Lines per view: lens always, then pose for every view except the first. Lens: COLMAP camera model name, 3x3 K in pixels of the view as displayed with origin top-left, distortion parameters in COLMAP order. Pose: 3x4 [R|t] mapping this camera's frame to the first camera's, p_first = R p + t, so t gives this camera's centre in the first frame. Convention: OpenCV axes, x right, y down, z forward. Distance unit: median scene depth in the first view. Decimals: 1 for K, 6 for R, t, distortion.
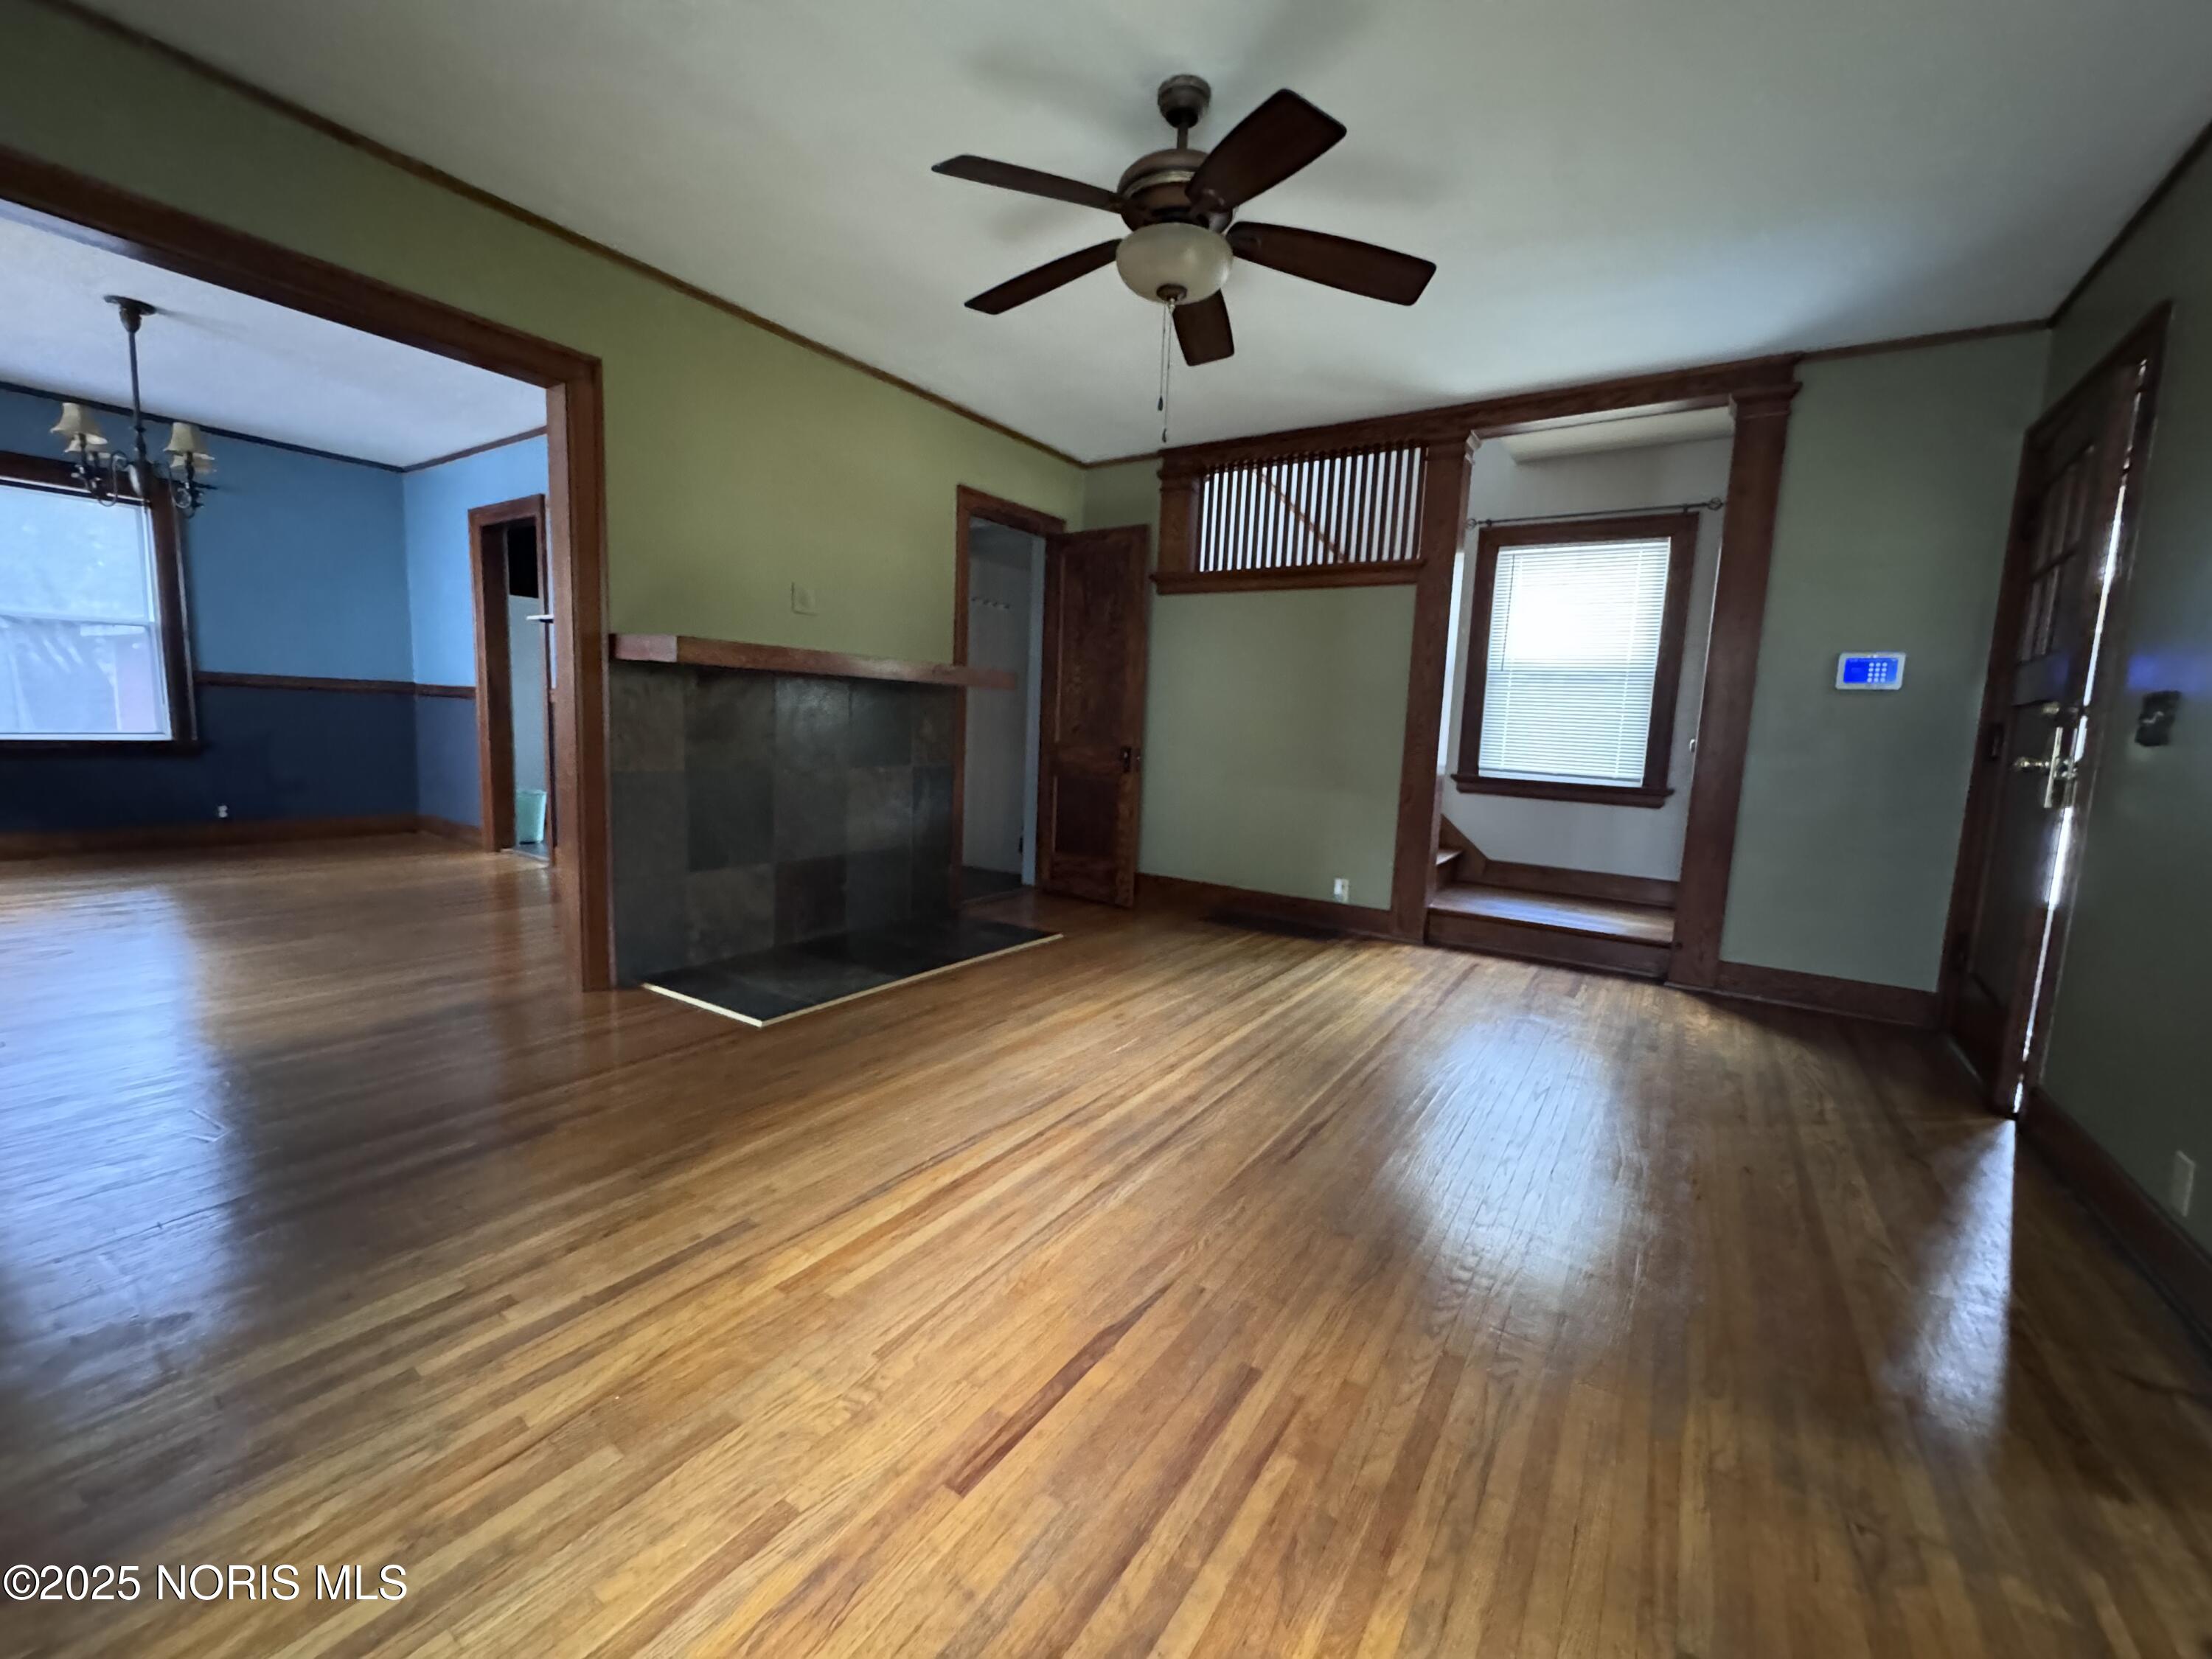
lens RADIAL K [[888.4, 0, 1108.0], [0, 888.4, 825.0], [0, 0, 1]] dist [-0.000583, -0.000054]
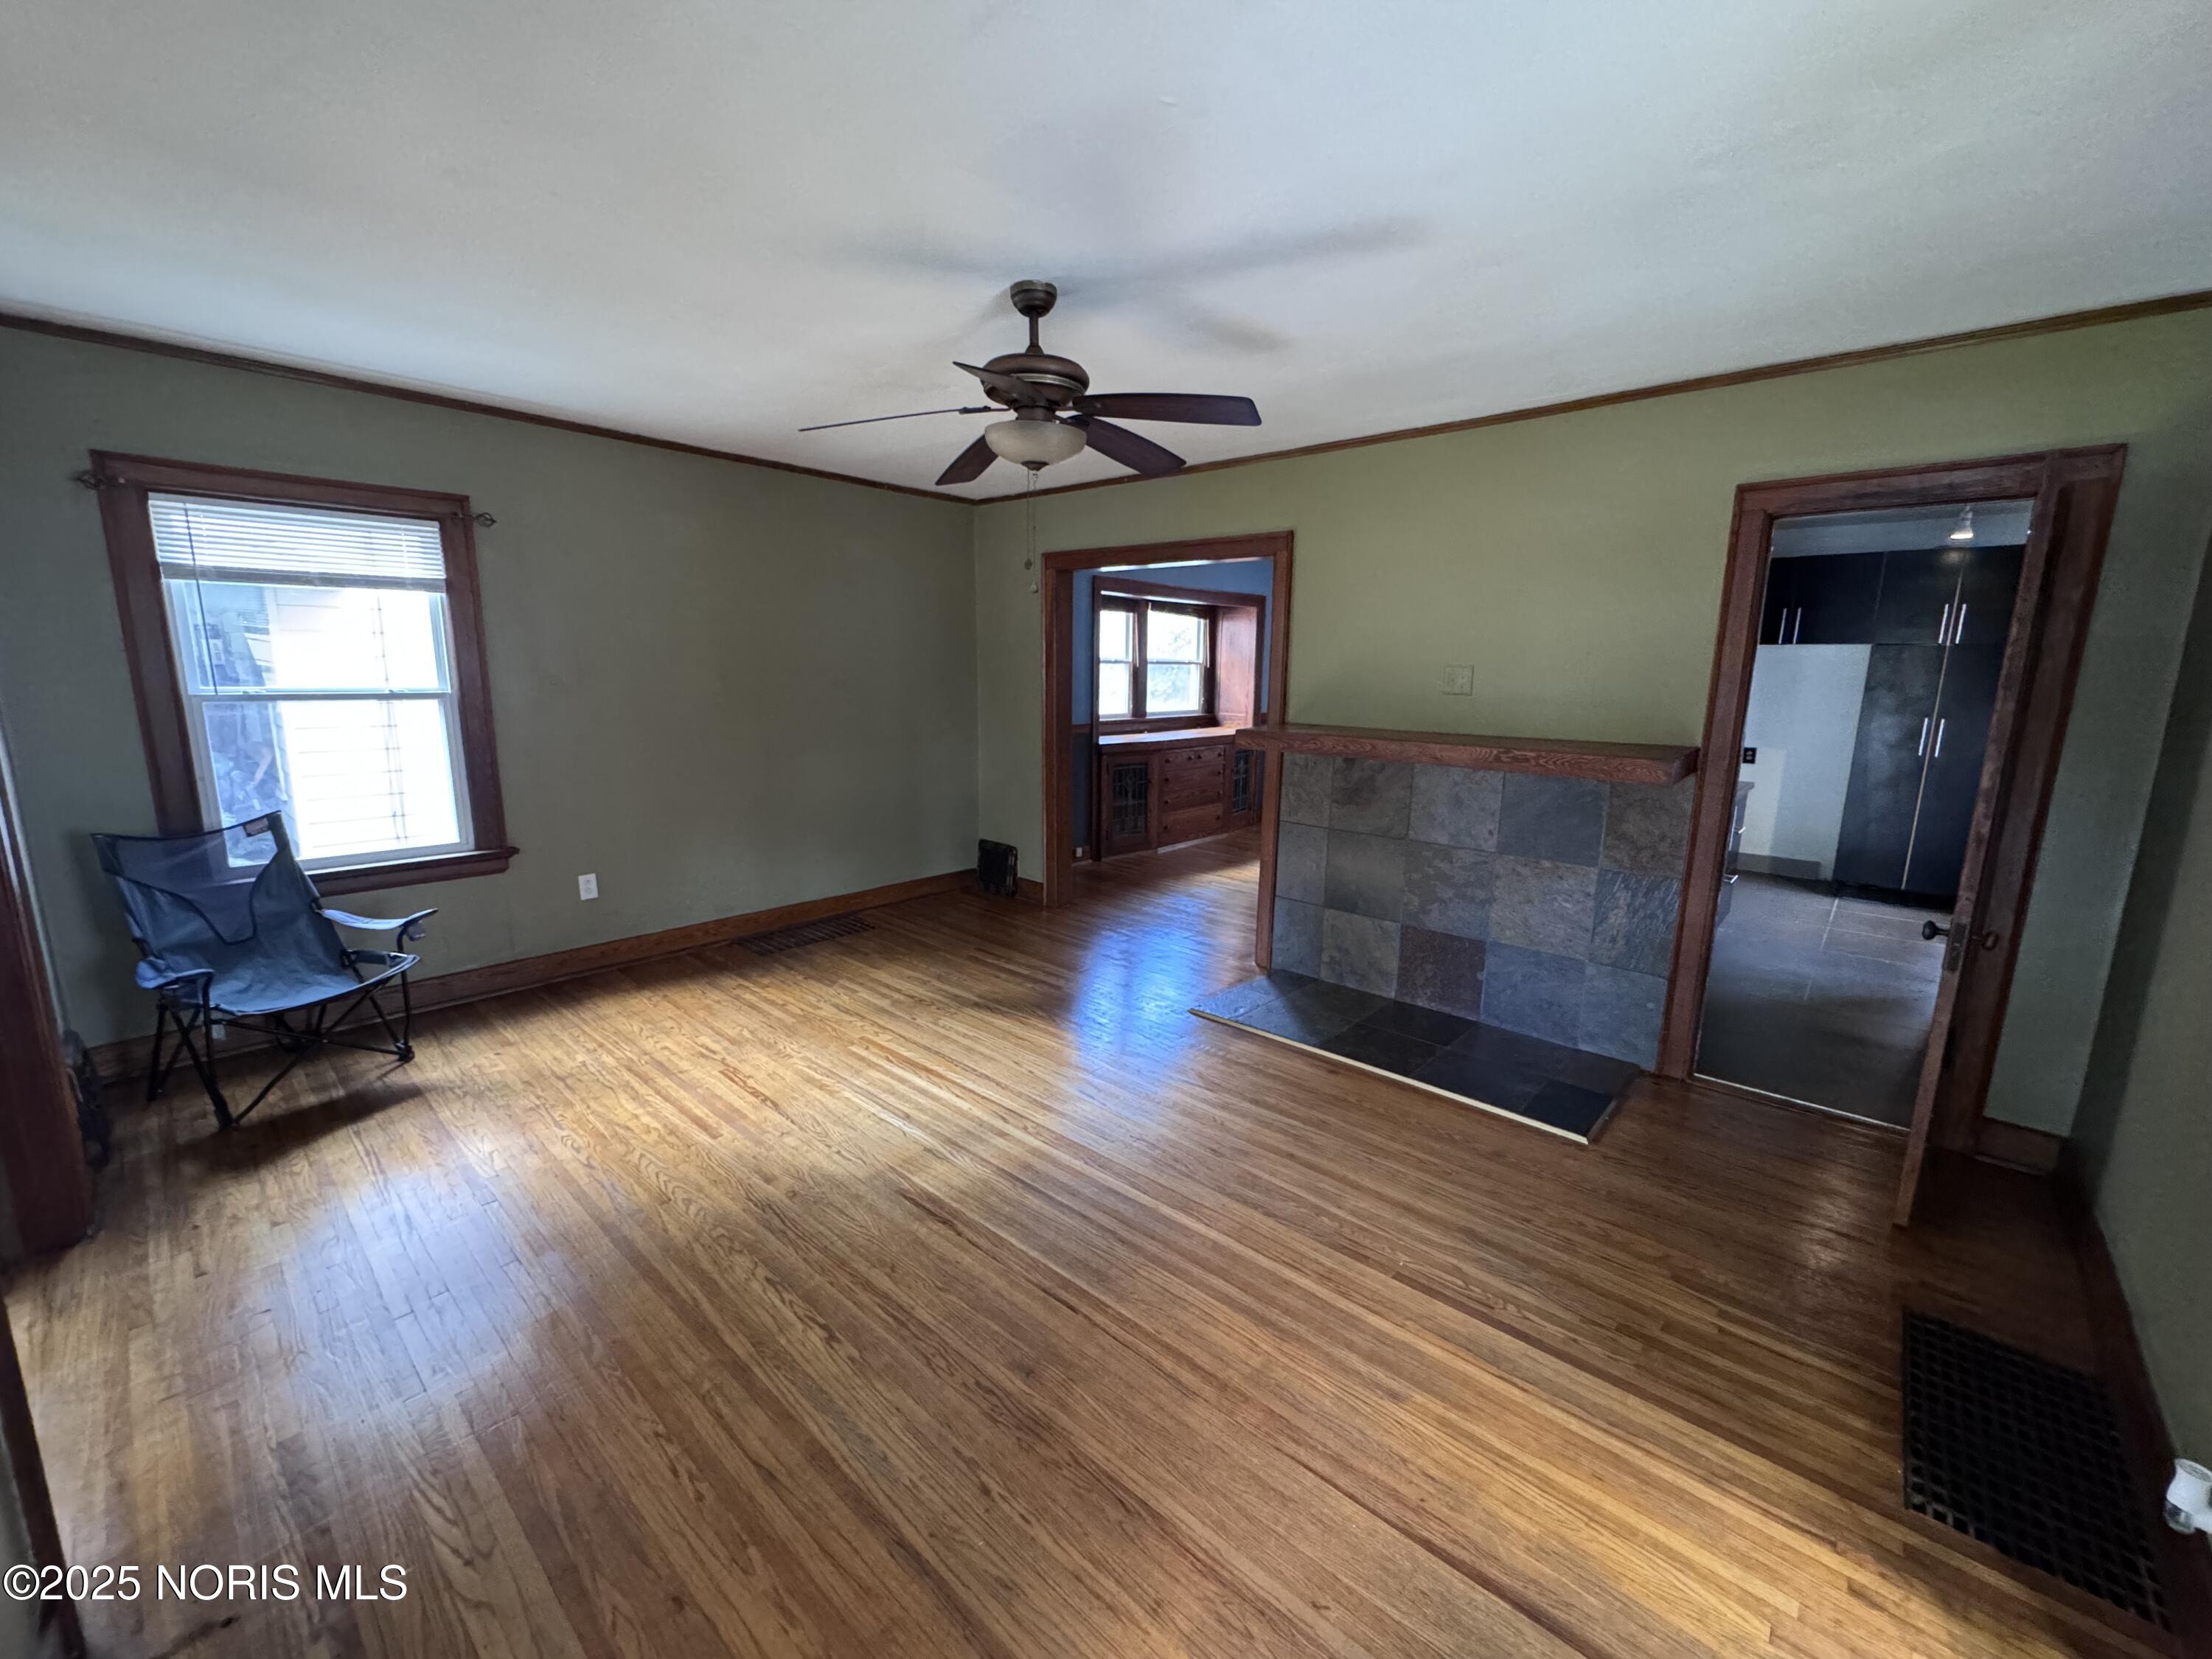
lens RADIAL K [[888.4, 0, 1107.5], [0, 888.4, 834.8], [0, 0, 1]] dist [-0.000583, -0.000054]
pose [[-0.148787, 0.143621, -0.978384, 0.945200], [-0.133566, 0.977411, 0.163790, -0.252687], [0.979807, 0.155049, -0.126243, 0.996292]]
